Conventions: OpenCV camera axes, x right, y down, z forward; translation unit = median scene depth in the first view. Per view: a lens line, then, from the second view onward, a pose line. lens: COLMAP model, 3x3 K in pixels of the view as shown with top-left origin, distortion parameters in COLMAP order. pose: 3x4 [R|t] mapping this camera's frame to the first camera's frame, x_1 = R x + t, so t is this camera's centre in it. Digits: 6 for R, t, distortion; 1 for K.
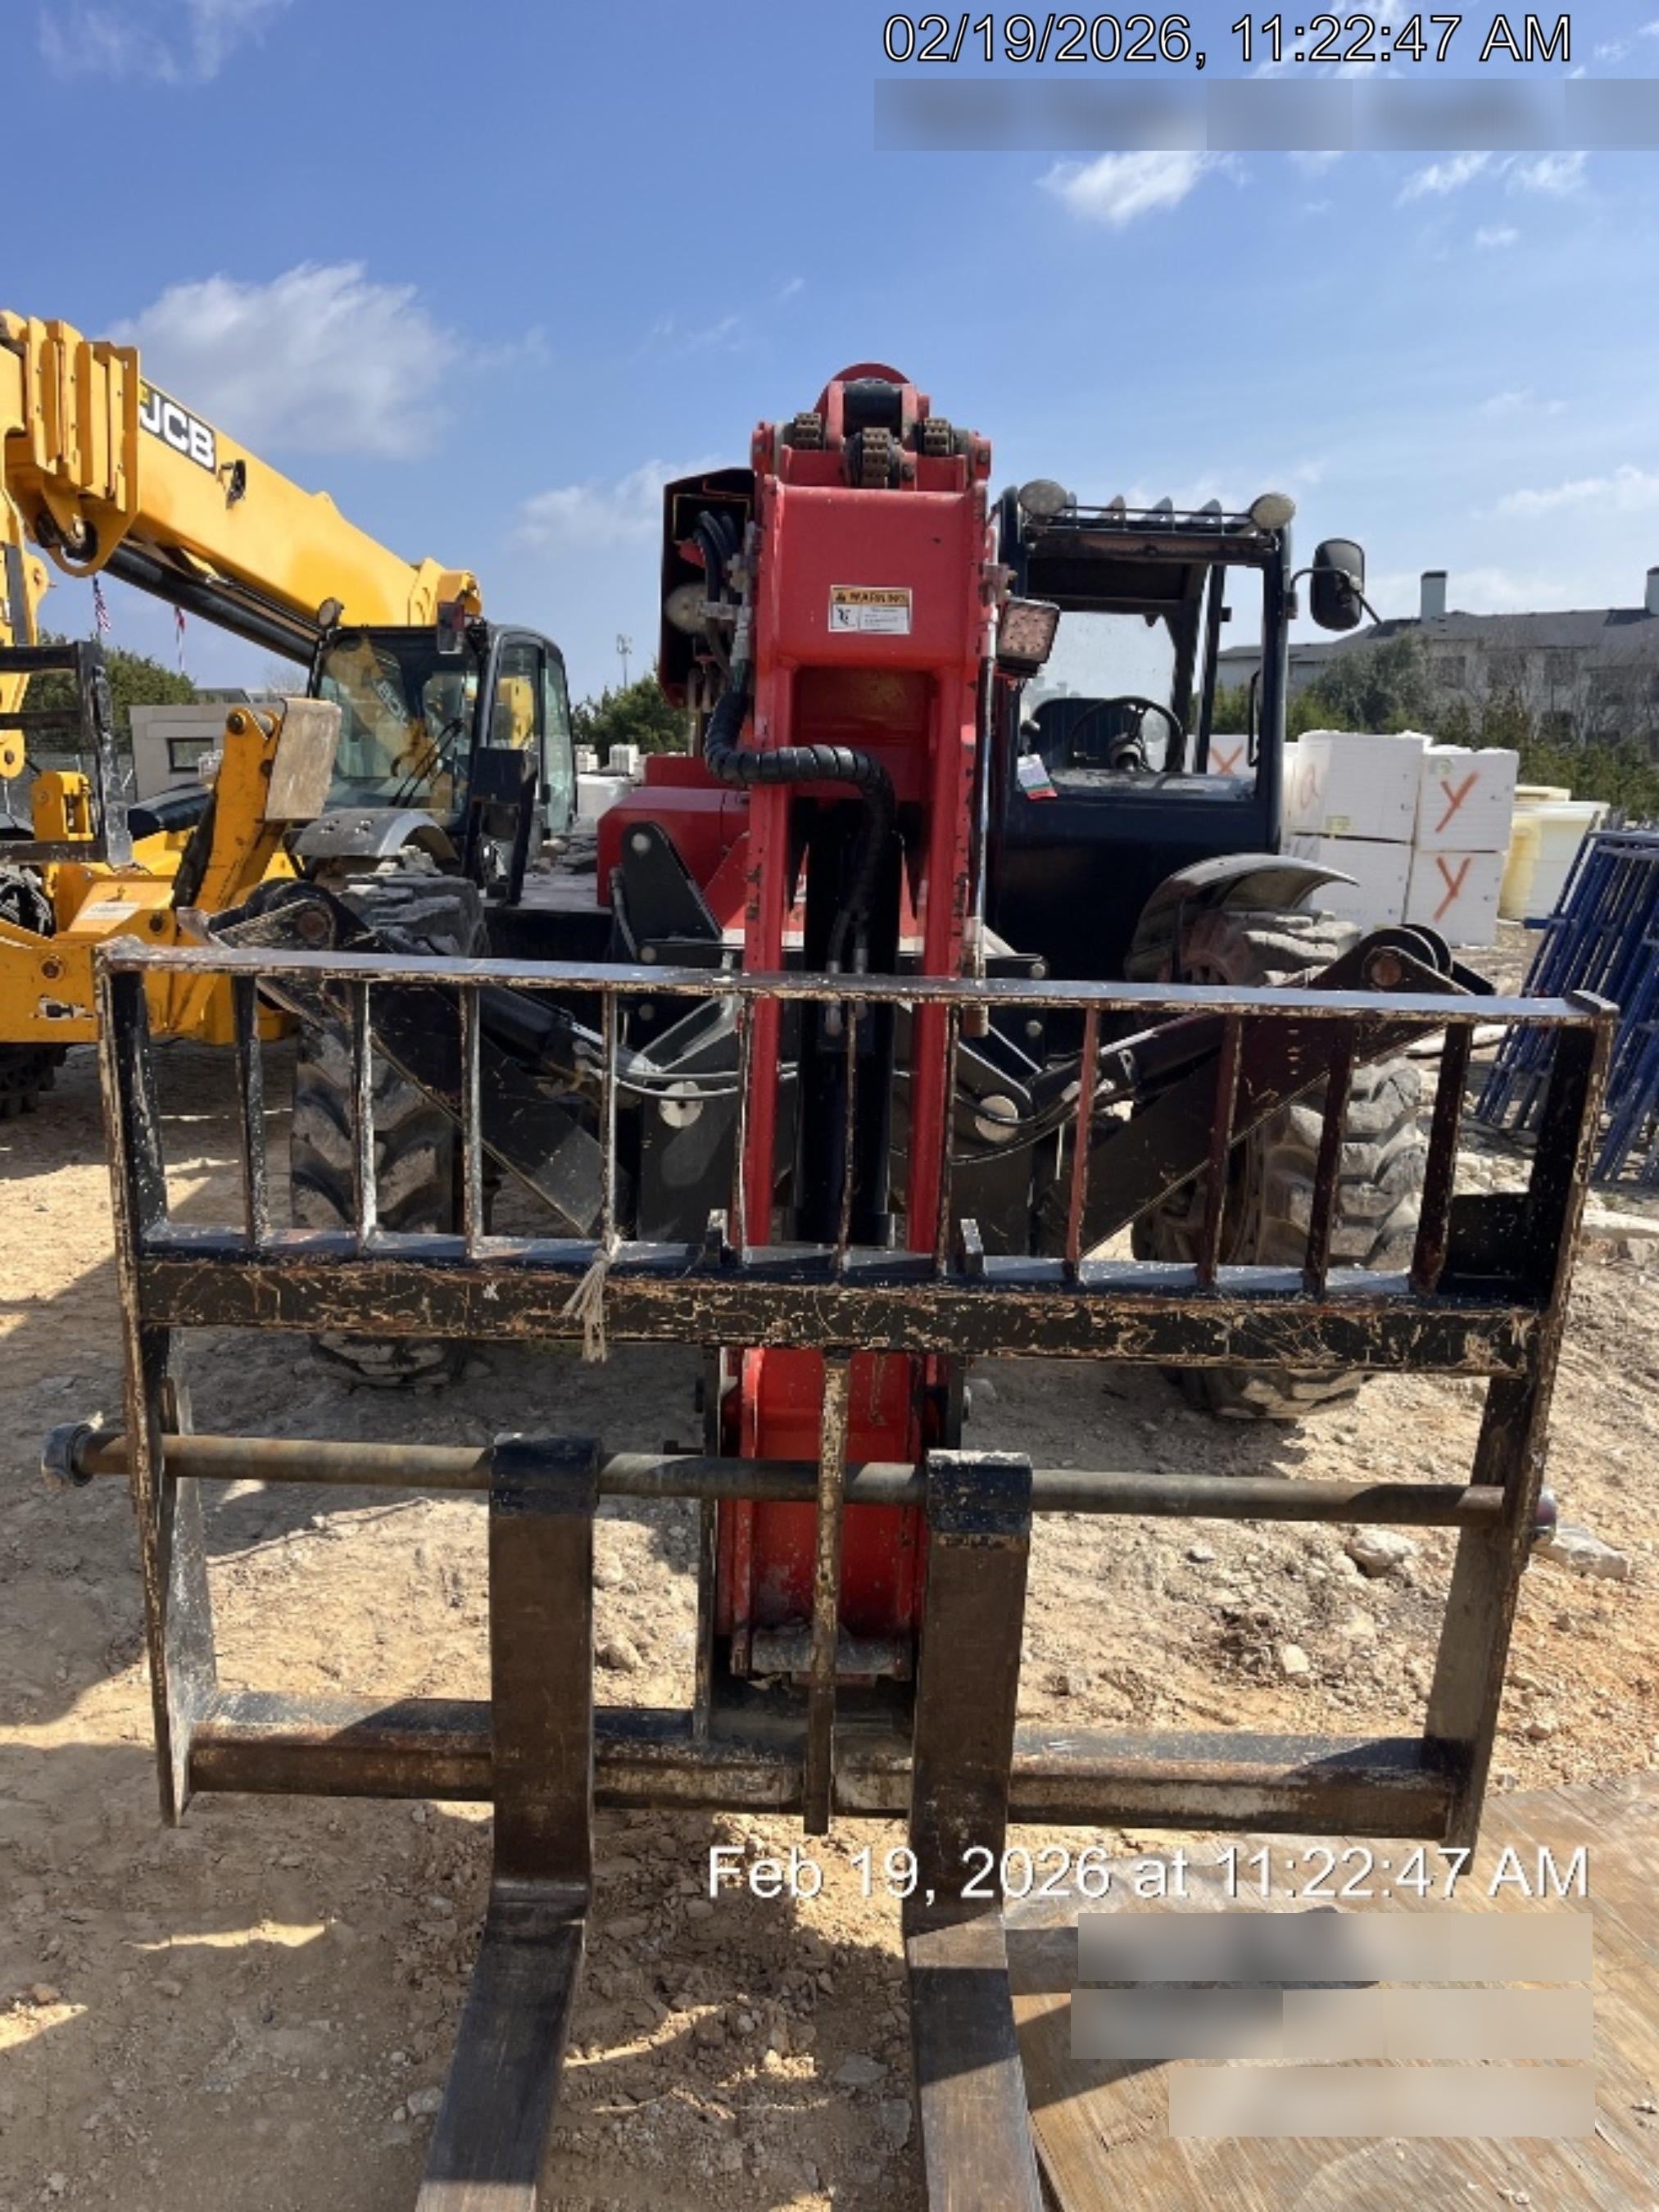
lens RADIAL K [[1643.9, 0, 829.5], [0, 1643.9, 1106.0], [0, 0, 1]] dist [0.079350, -0.182444]
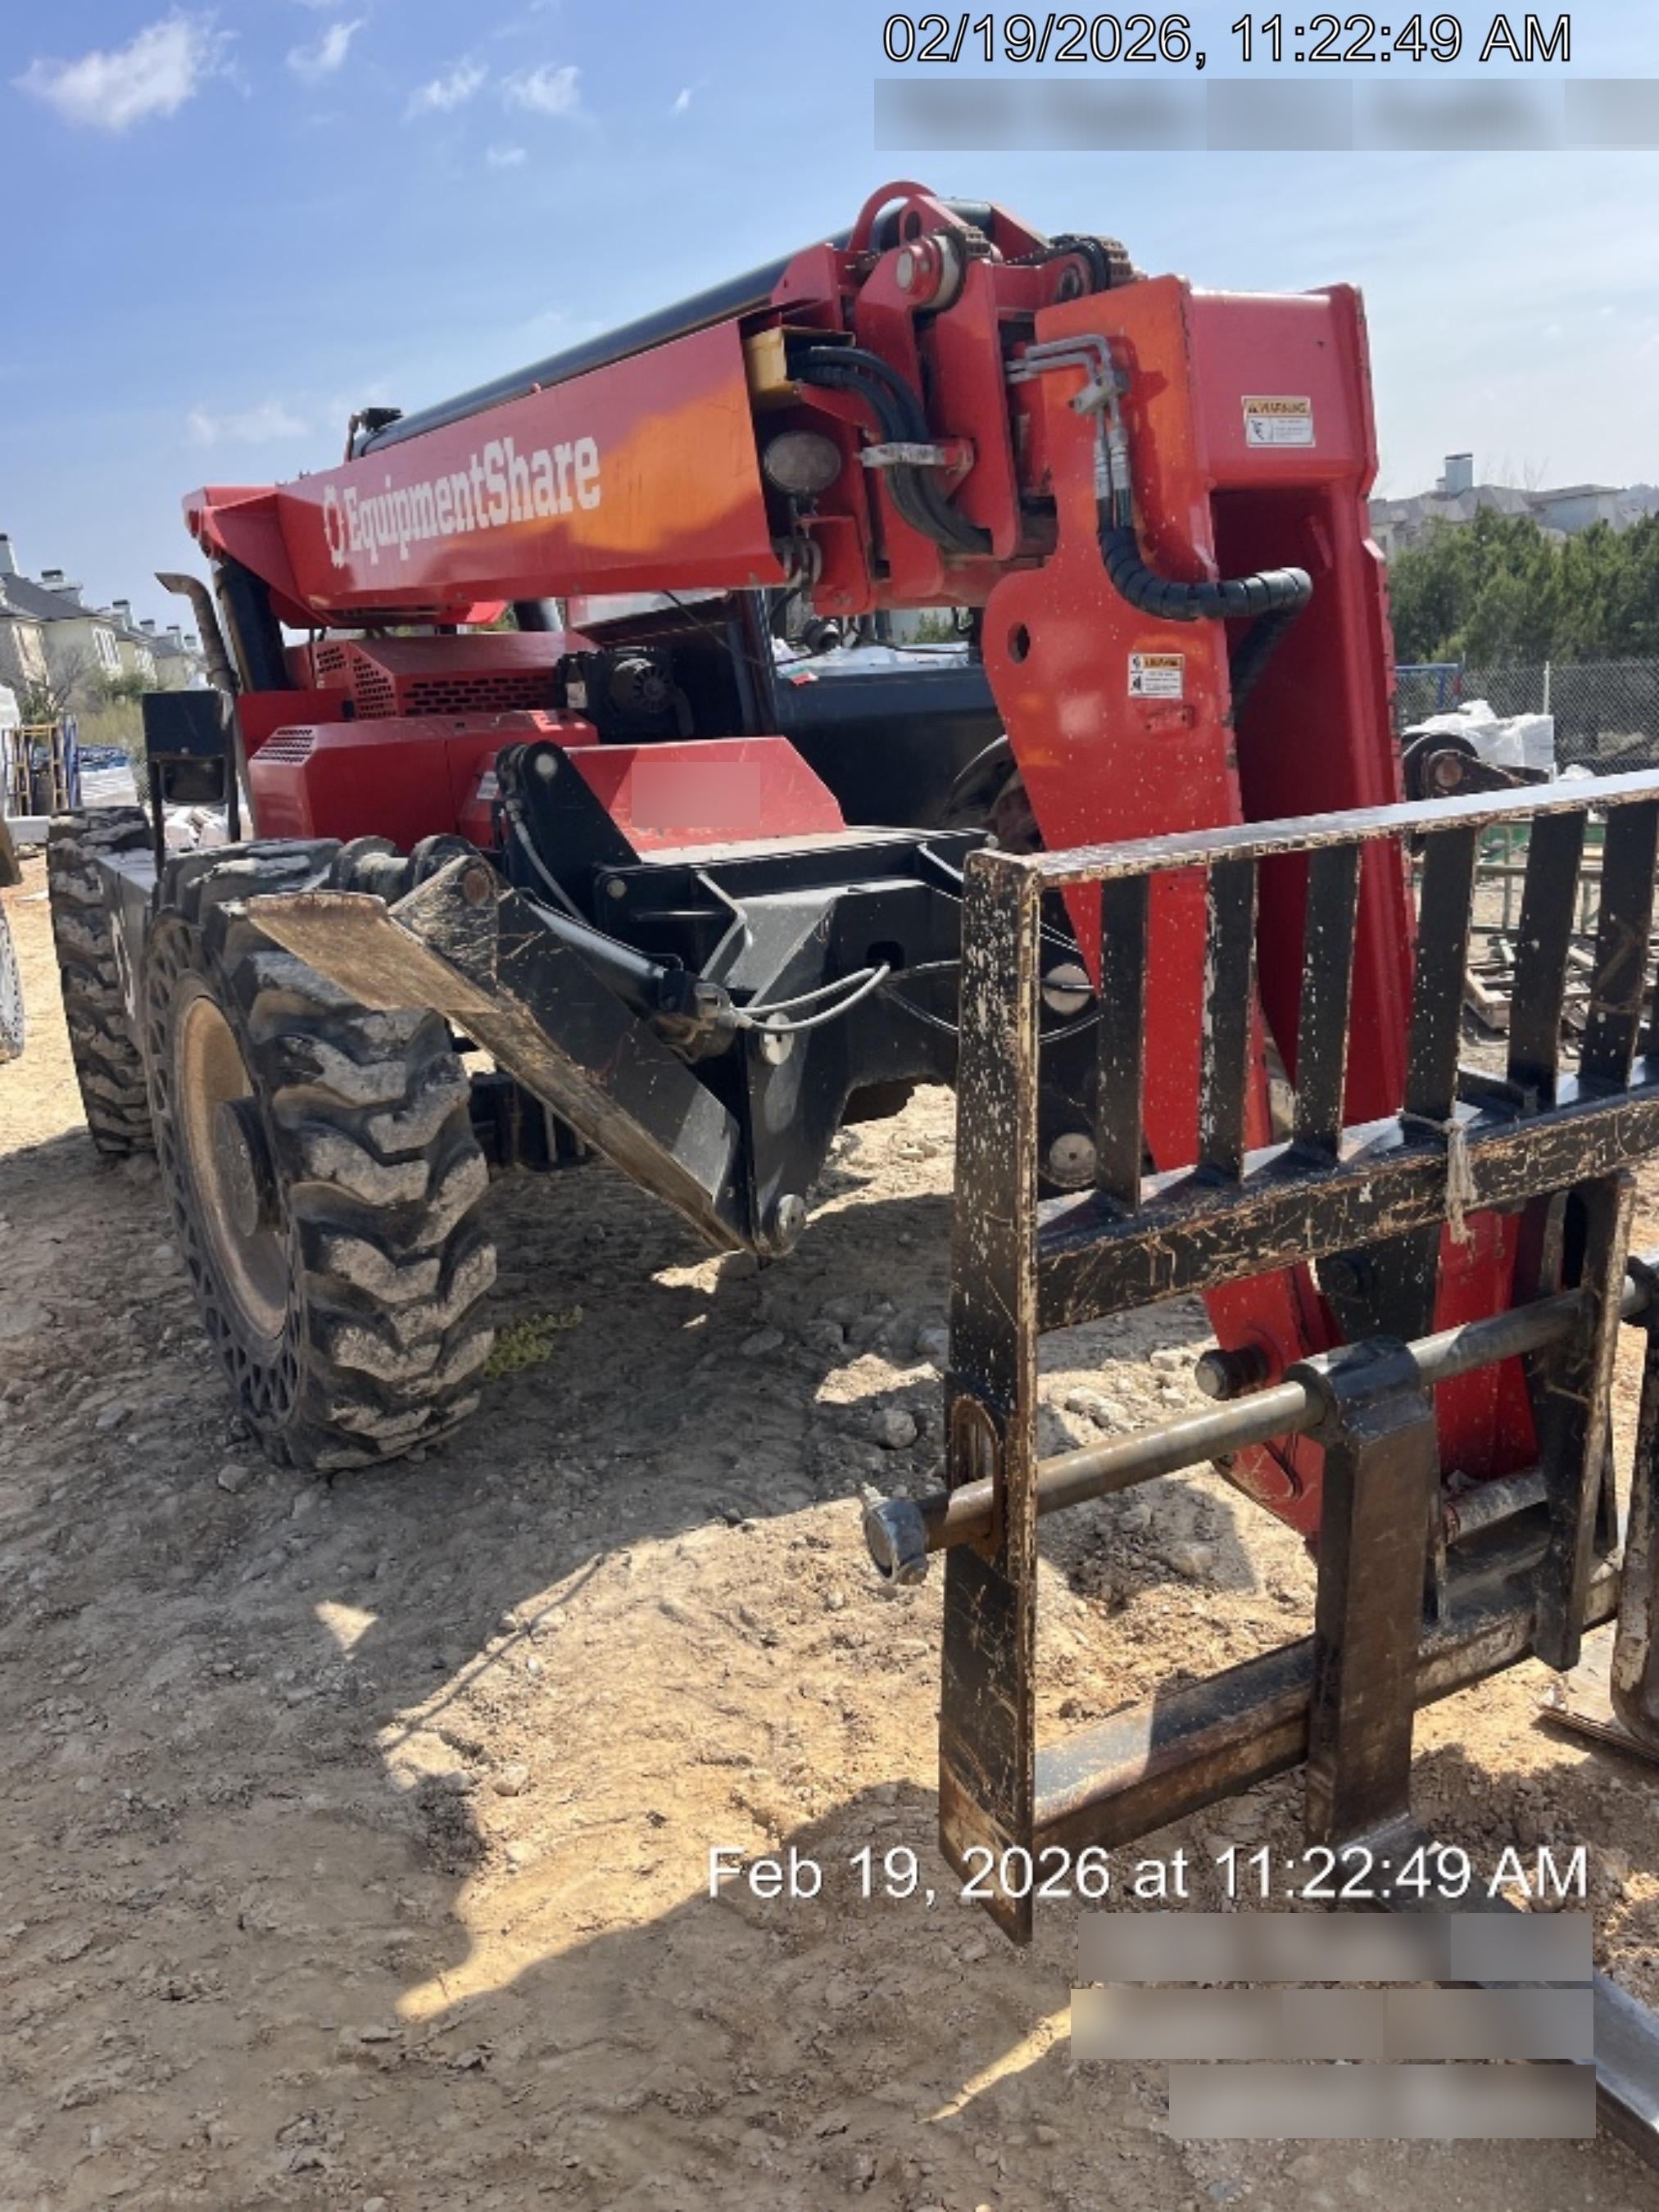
lens RADIAL K [[1652.7, 0, 829.5], [0, 1652.7, 1106.0], [0, 0, 1]] dist [0.008390, 0.000552]
pose [[0.874969, -0.214052, 0.434294, -0.683457], [0.196702, 0.976761, 0.085124, -0.052519], [-0.442423, 0.010945, 0.896740, 0.281392]]
